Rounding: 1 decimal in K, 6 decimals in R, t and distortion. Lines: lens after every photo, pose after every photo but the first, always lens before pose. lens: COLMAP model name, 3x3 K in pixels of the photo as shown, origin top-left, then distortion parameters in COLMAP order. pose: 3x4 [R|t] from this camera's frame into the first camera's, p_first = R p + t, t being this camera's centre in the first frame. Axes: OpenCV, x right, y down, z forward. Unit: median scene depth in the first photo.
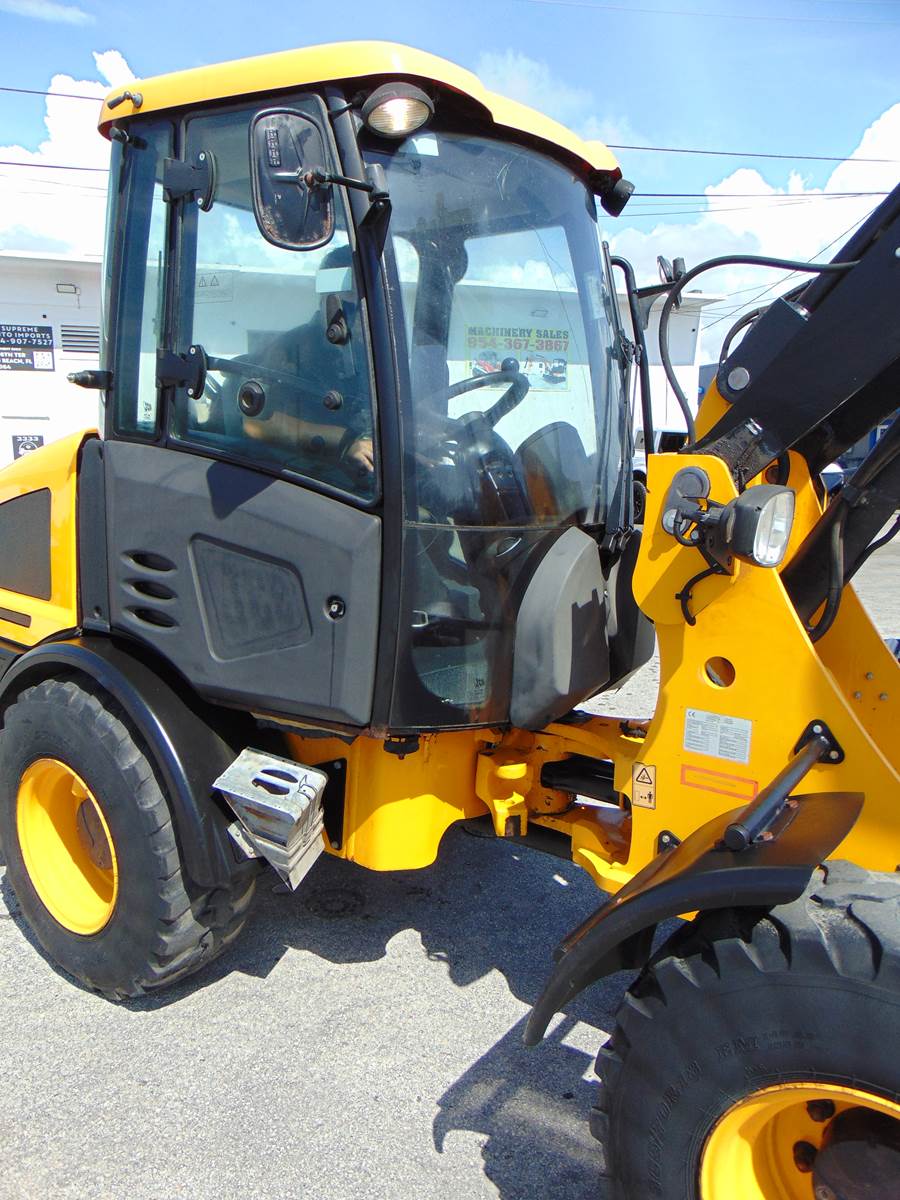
lens RADIAL K [[872.4, 0, 311.7], [0, 872.4, 588.5], [0, 0, 1]] dist [-0.039048, 0.048686]
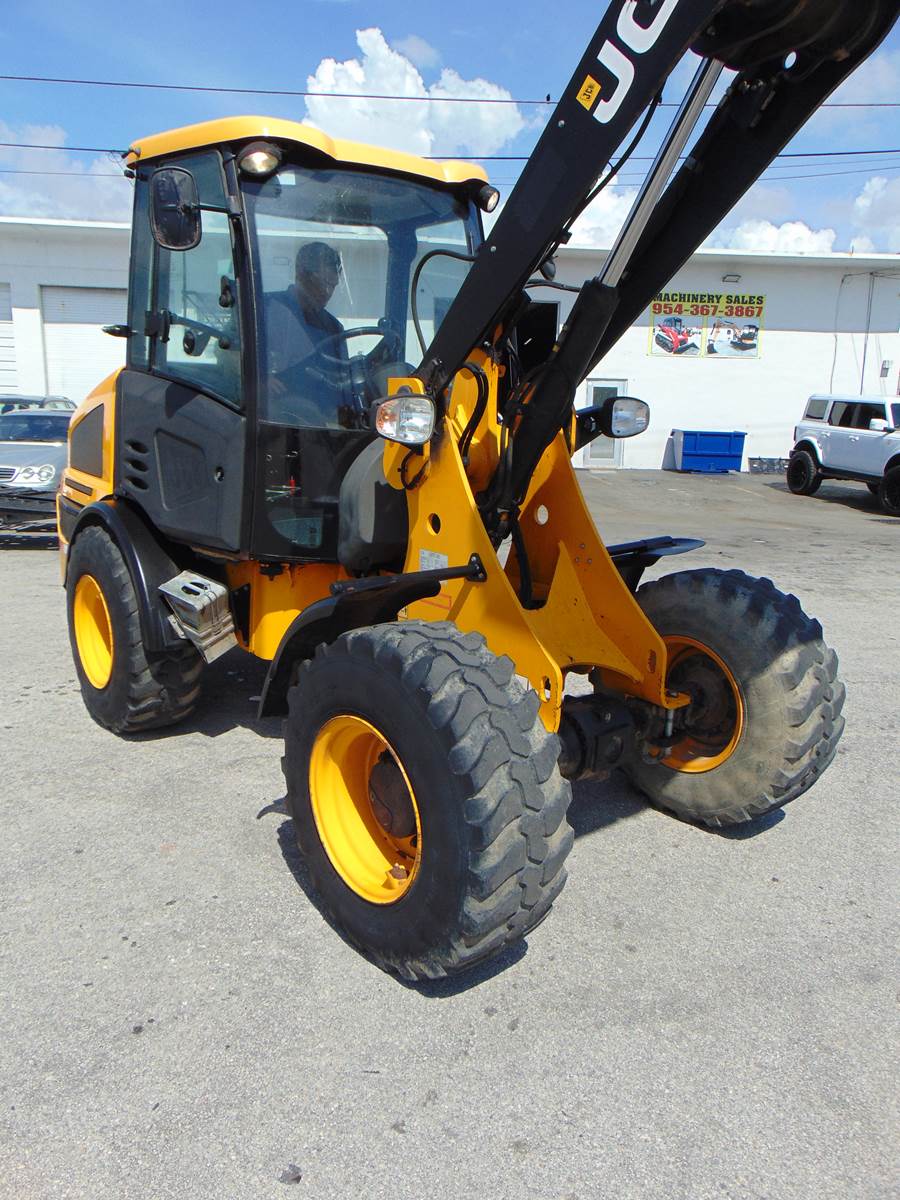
lens RADIAL K [[938.6, 0, 410.5], [0, 938.6, 645.2], [0, 0, 1]] dist [-0.095117, 0.092135]
pose [[0.967505, 0.090551, -0.236083, 0.735129], [-0.074144, 0.994232, 0.077490, 0.161628], [0.241738, -0.057467, 0.968638, -0.540909]]
